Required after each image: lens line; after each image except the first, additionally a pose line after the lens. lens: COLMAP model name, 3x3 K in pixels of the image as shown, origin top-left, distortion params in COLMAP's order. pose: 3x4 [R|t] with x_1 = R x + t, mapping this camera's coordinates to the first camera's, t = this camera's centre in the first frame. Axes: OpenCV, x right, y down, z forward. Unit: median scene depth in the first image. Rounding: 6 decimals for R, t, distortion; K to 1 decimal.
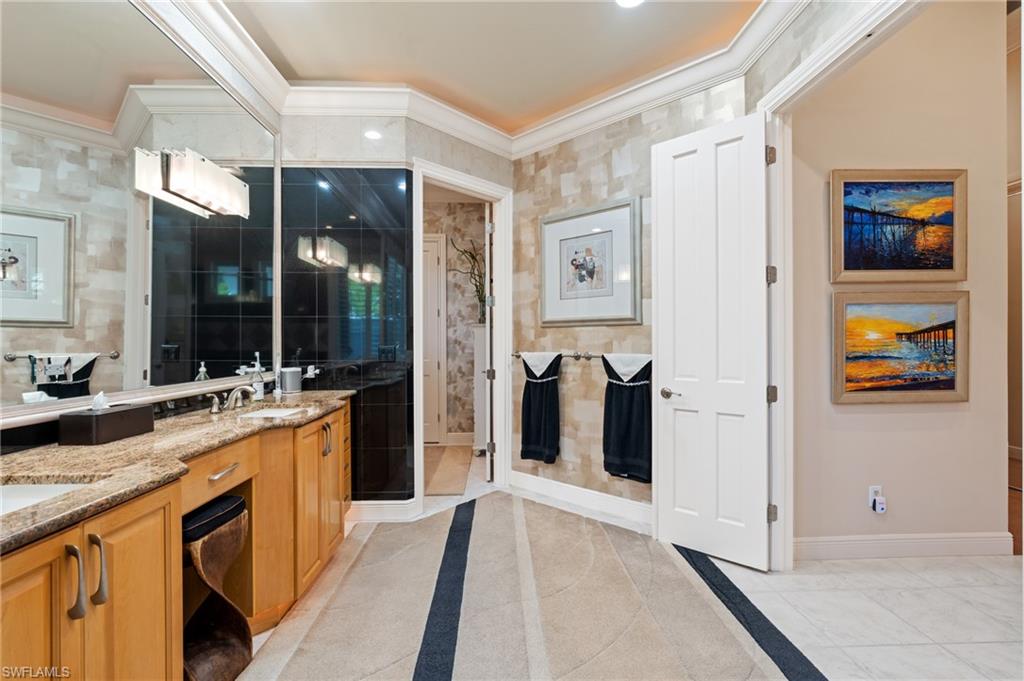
lens RADIAL K [[462.4, 0, 509.5], [0, 462.4, 339.7], [0, 0, 1]] dist [-0.004650, 0.001021]
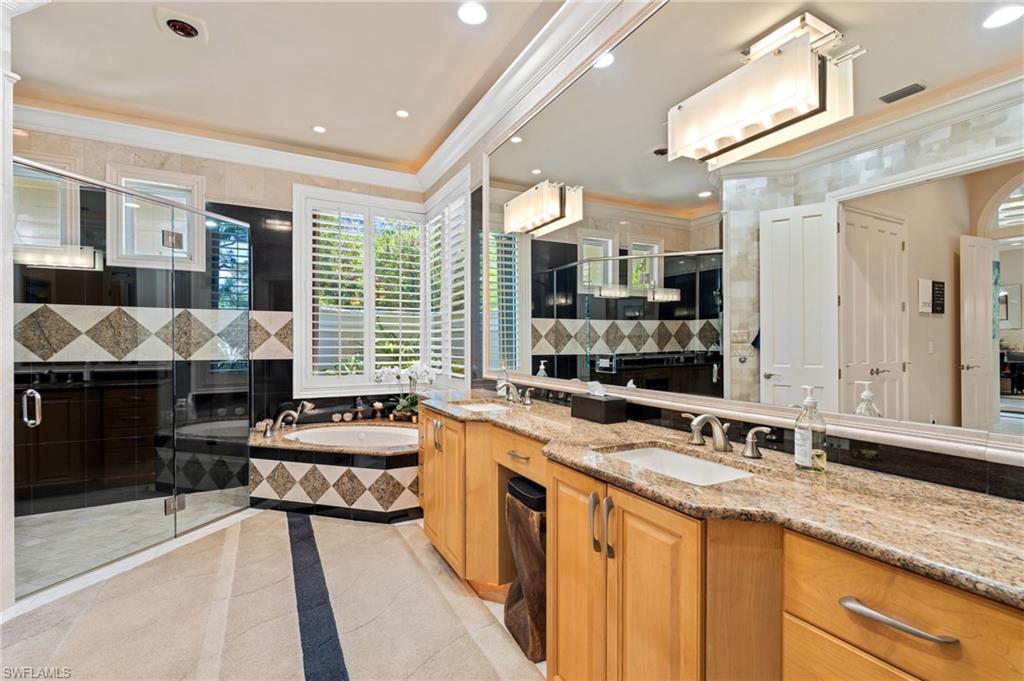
lens RADIAL K [[462.4, 0, 512.8], [0, 462.4, 344.0], [0, 0, 1]] dist [-0.004650, 0.001021]
pose [[-0.888104, 0.006683, -0.459593, -0.058782], [0.003729, 0.999966, 0.007335, 0.001505], [0.459627, 0.004800, -0.888099, 1.052203]]
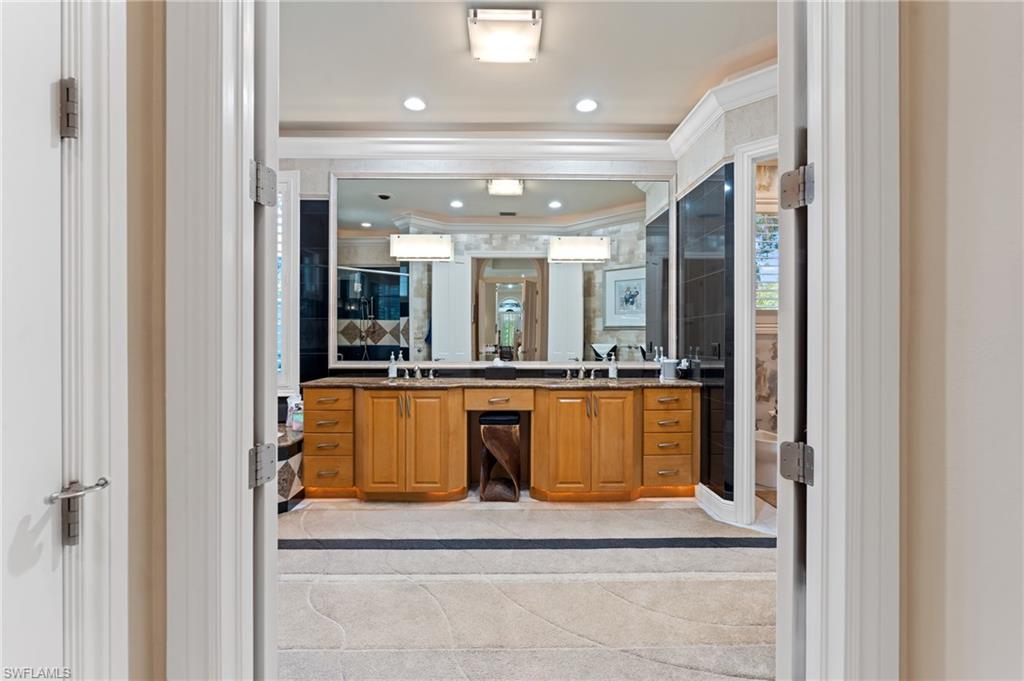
lens RADIAL K [[462.4, 0, 515.7], [0, 462.4, 337.2], [0, 0, 1]] dist [-0.004650, 0.001021]
pose [[0.002791, 0.003473, -0.999990, 0.773793], [-0.001750, 0.999992, 0.003468, -0.004058], [0.999995, 0.001741, 0.002797, 0.554218]]
